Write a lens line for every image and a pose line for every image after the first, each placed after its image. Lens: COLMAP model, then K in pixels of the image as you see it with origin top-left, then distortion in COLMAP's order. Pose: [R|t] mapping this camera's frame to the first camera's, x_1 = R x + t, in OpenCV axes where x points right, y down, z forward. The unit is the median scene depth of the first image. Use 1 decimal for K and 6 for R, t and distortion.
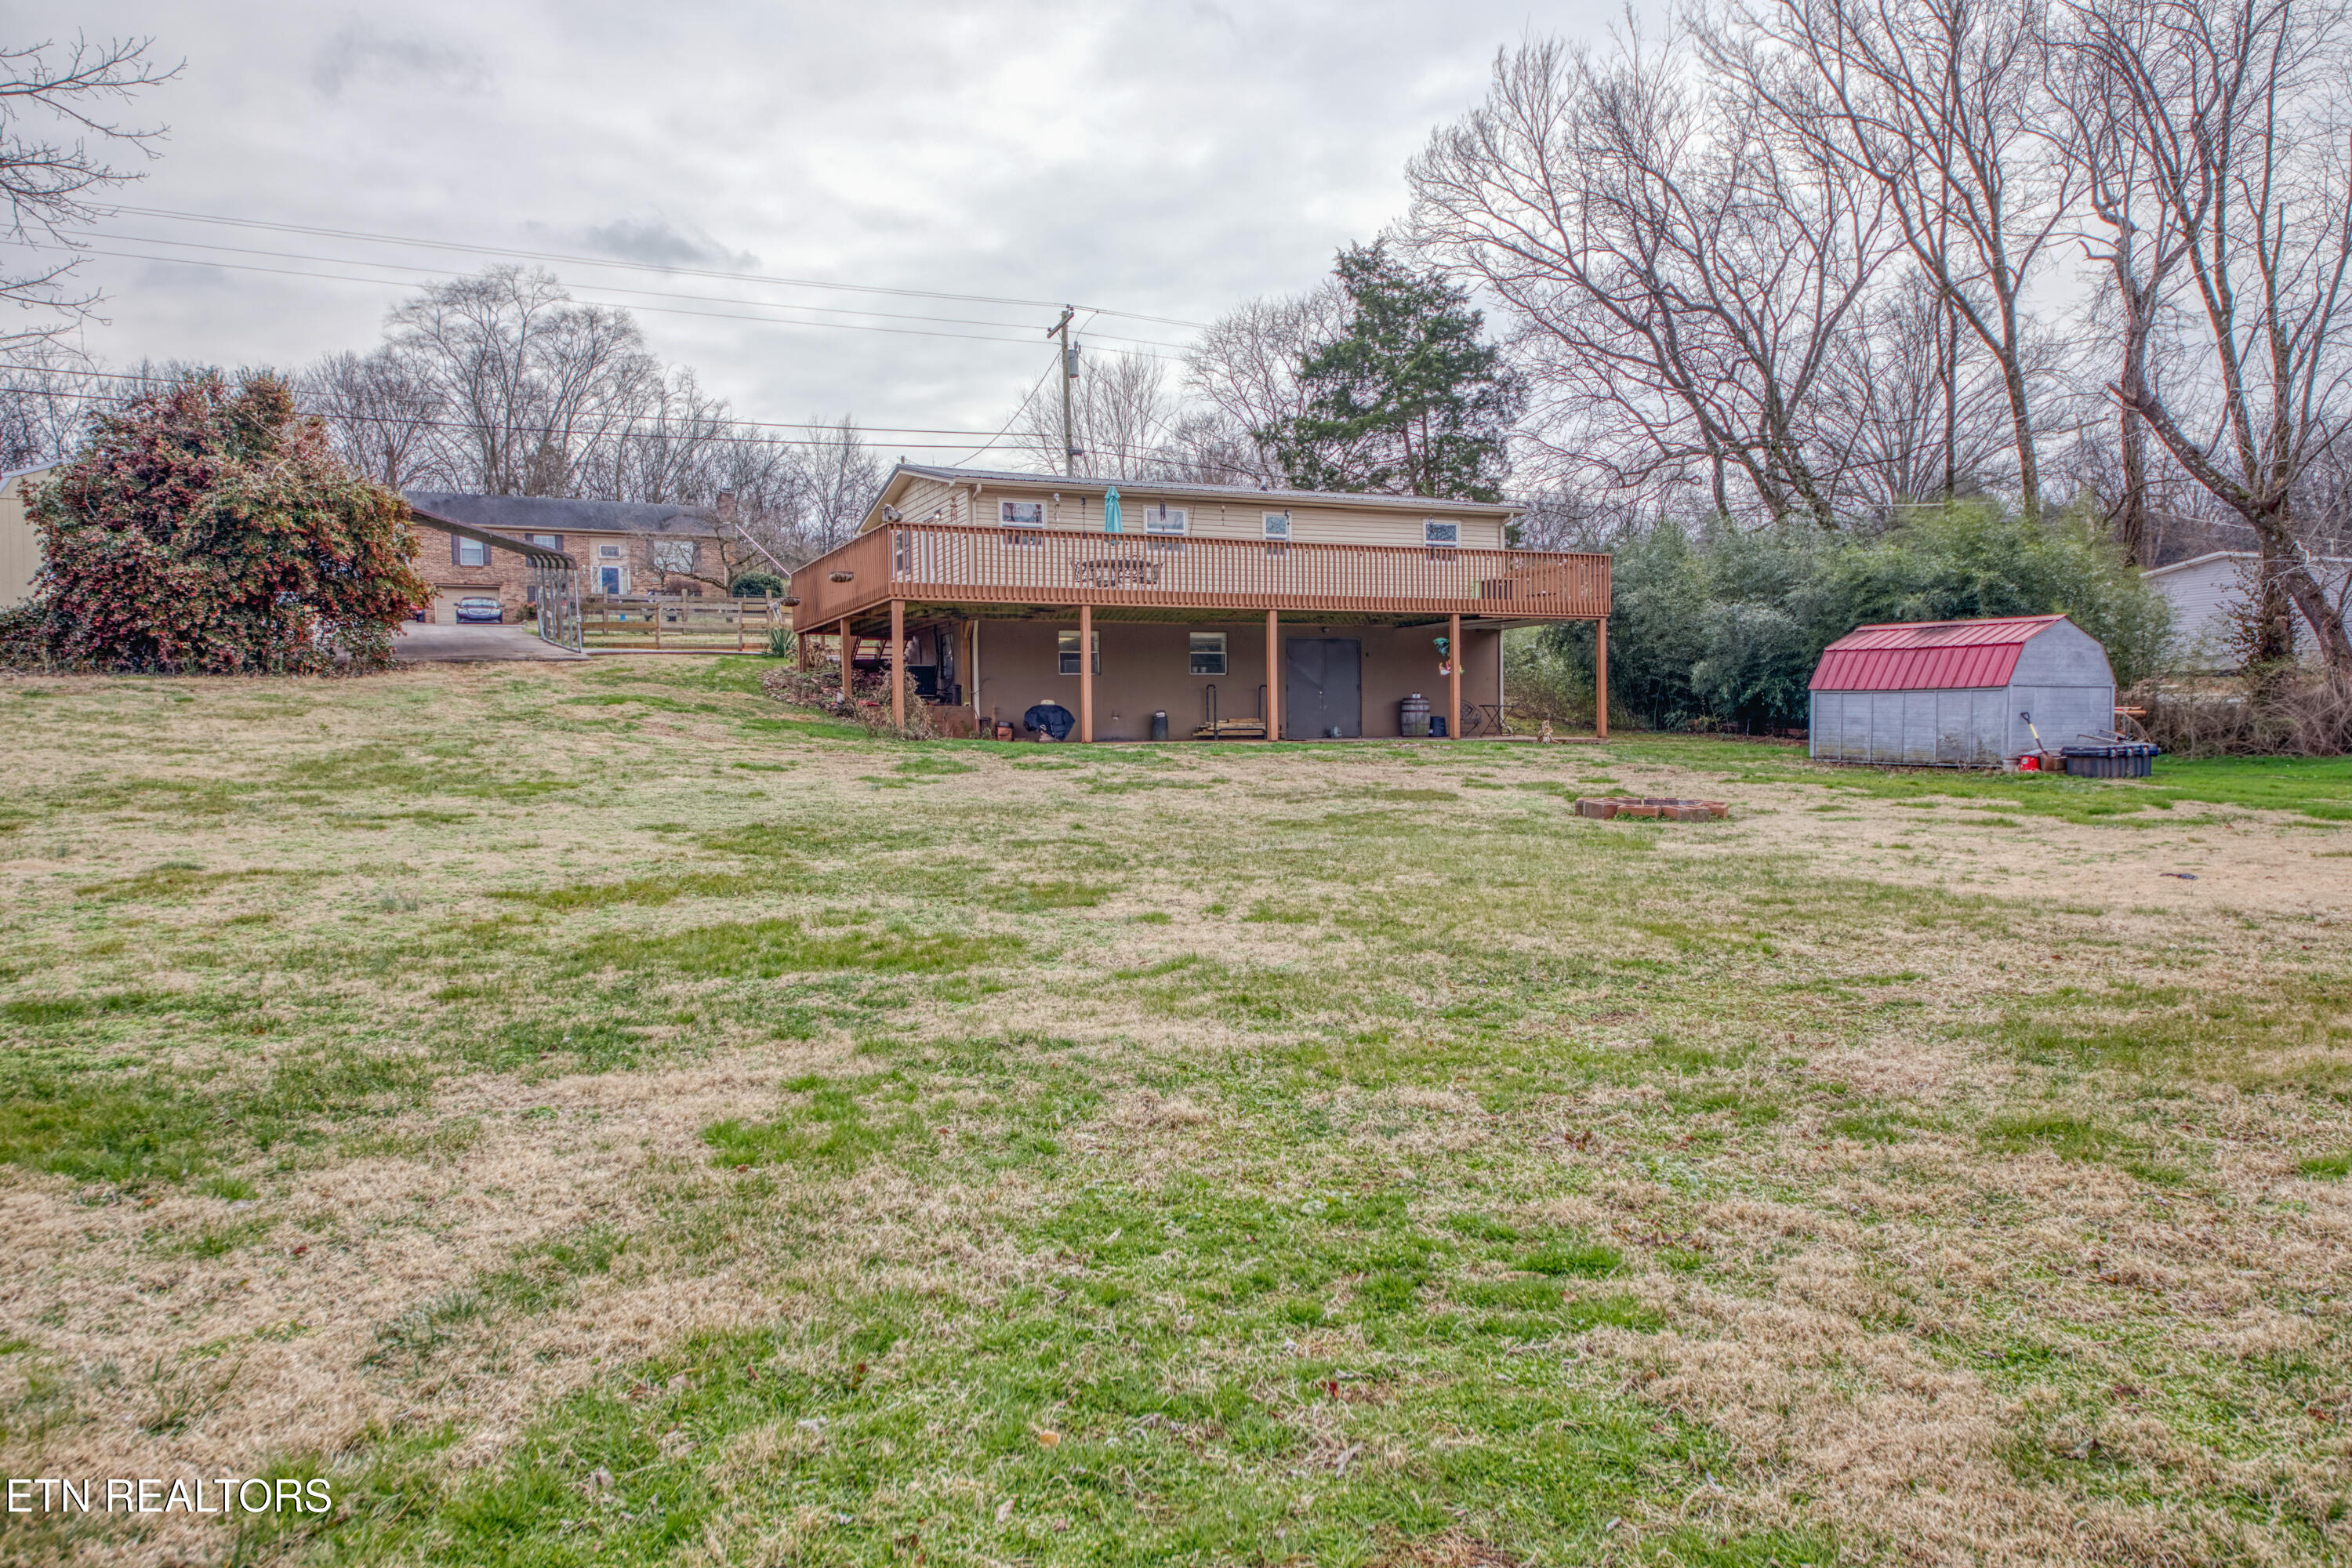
lens RADIAL K [[1550.2, 0, 1176.0], [0, 1550.2, 784.0], [0, 0, 1]] dist [0.015565, -0.001177]
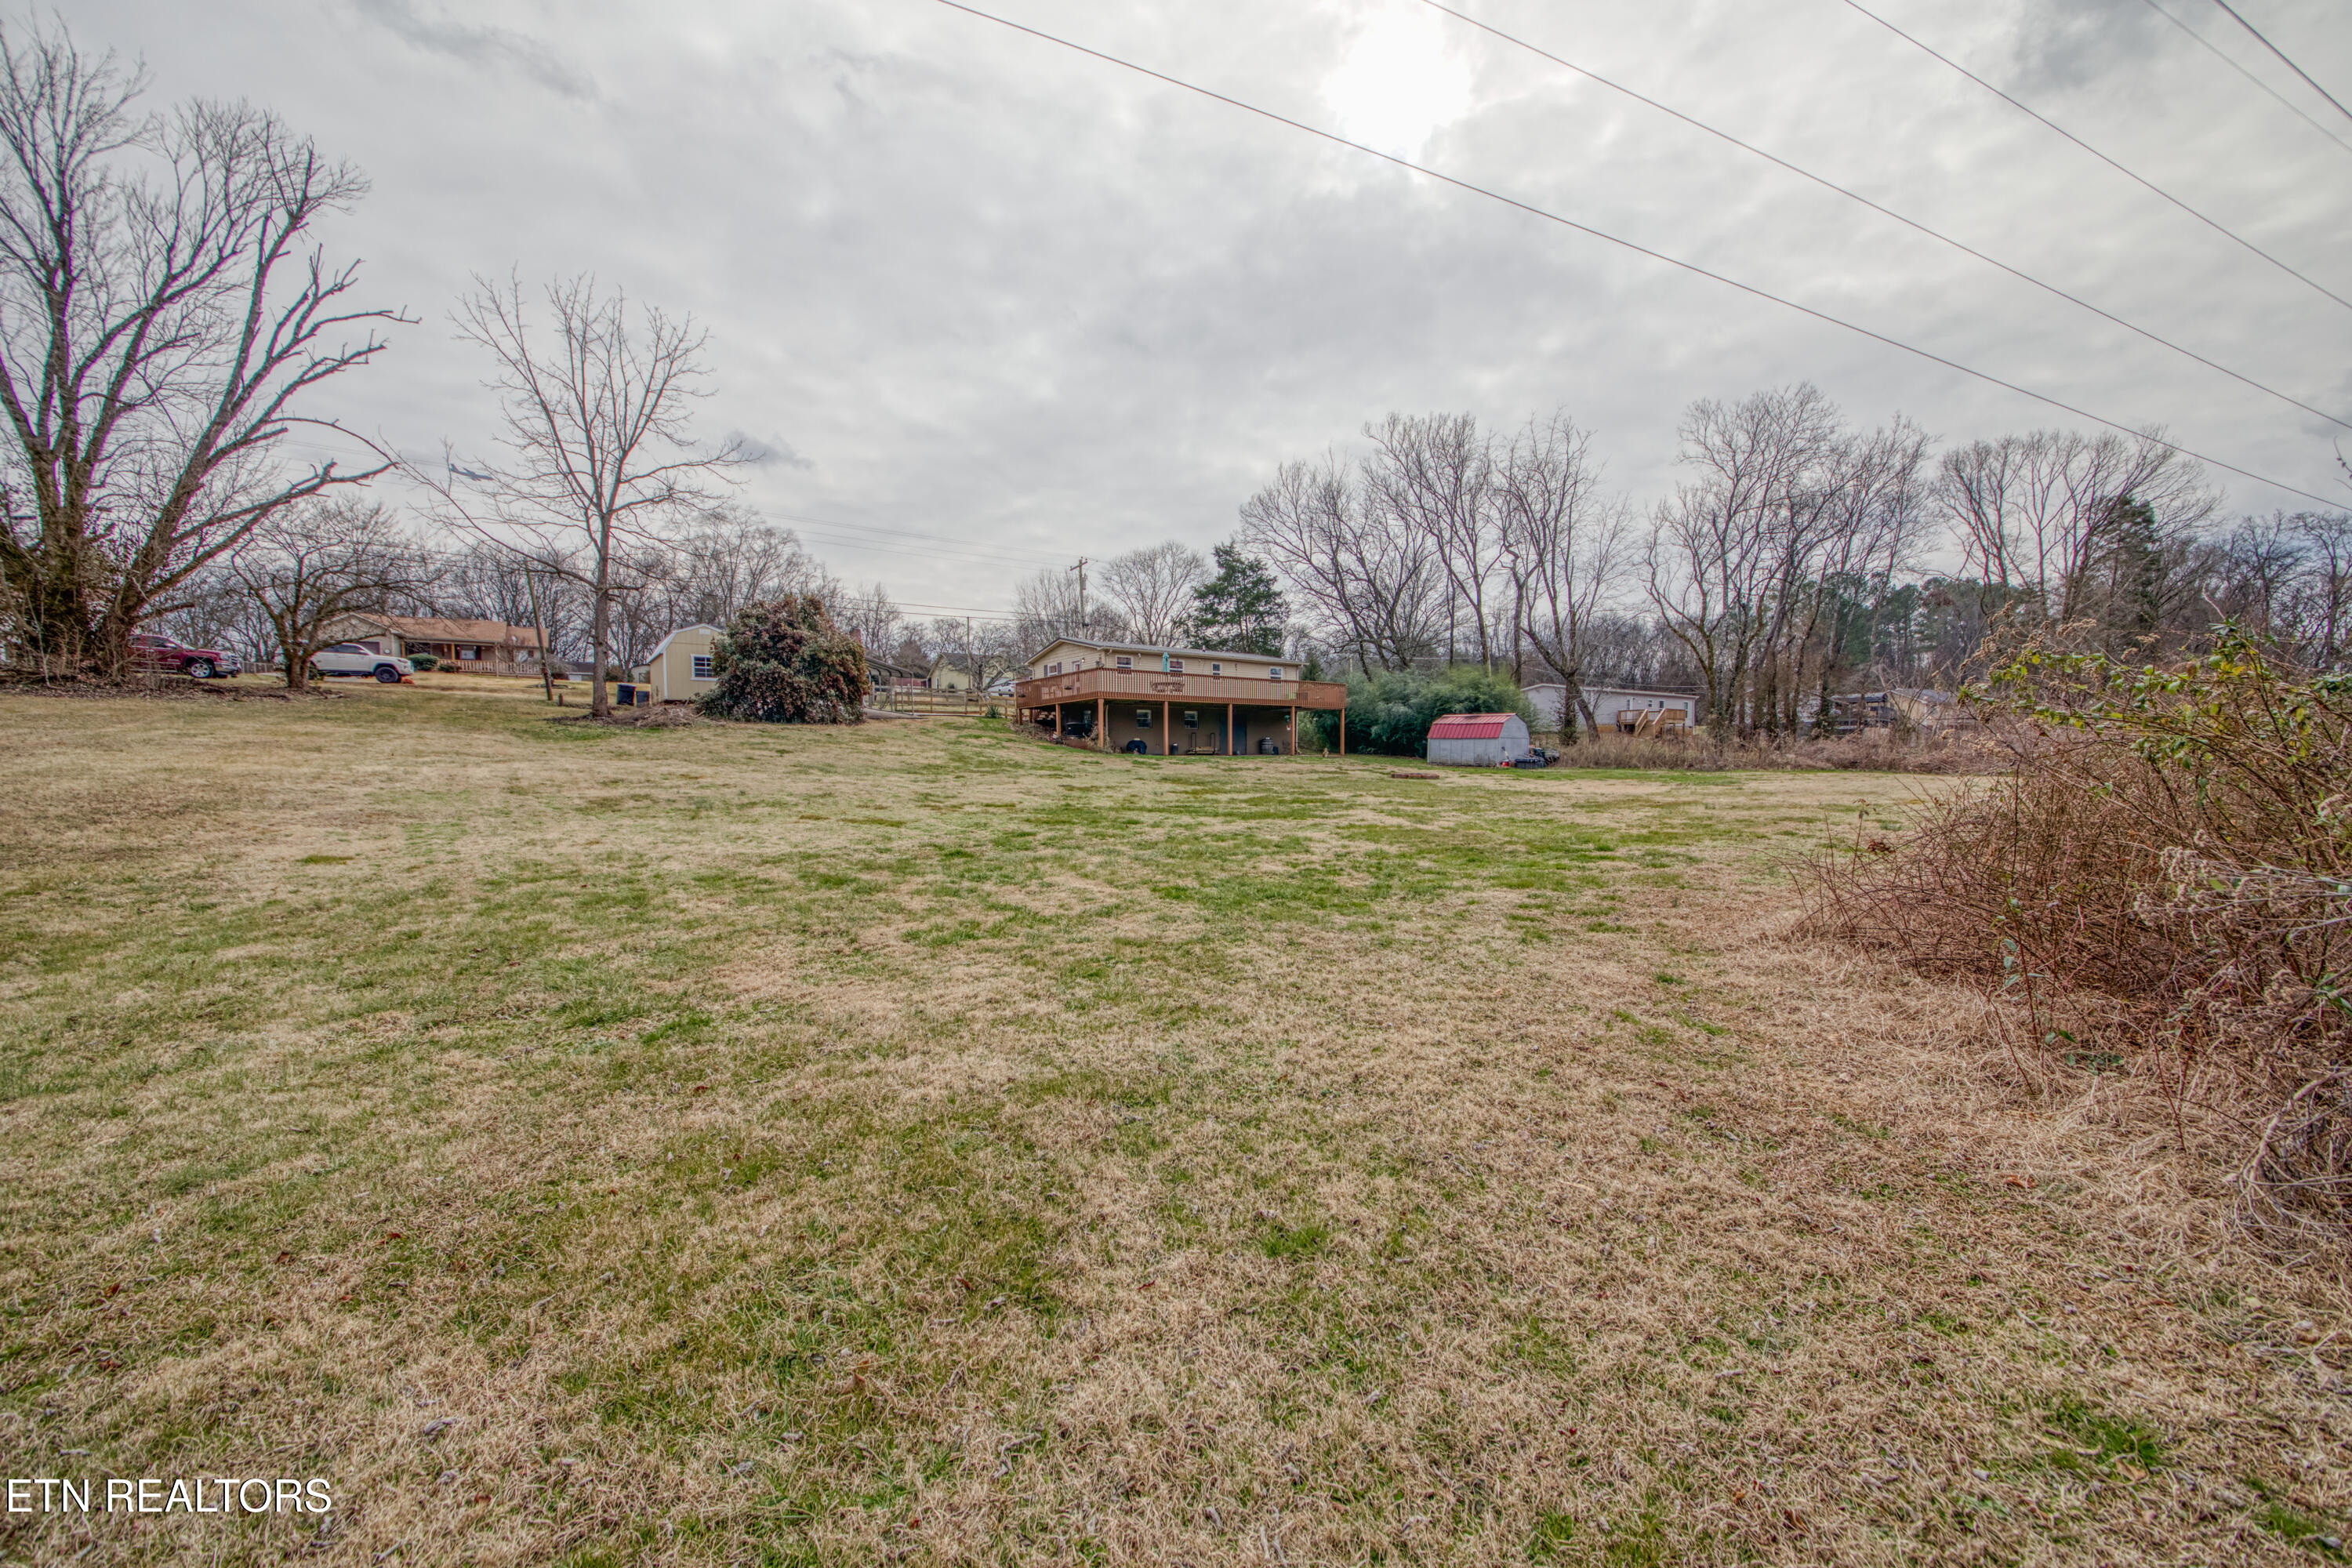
lens RADIAL K [[834.4, 0, 1190.9], [0, 834.4, 800.4], [0, 0, 1]] dist [-0.001484, -0.000113]
pose [[0.977603, -0.003809, 0.210424, -0.221354], [-0.000735, 0.999768, 0.021515, 0.012858], [-0.210457, -0.021188, 0.977373, -0.251995]]
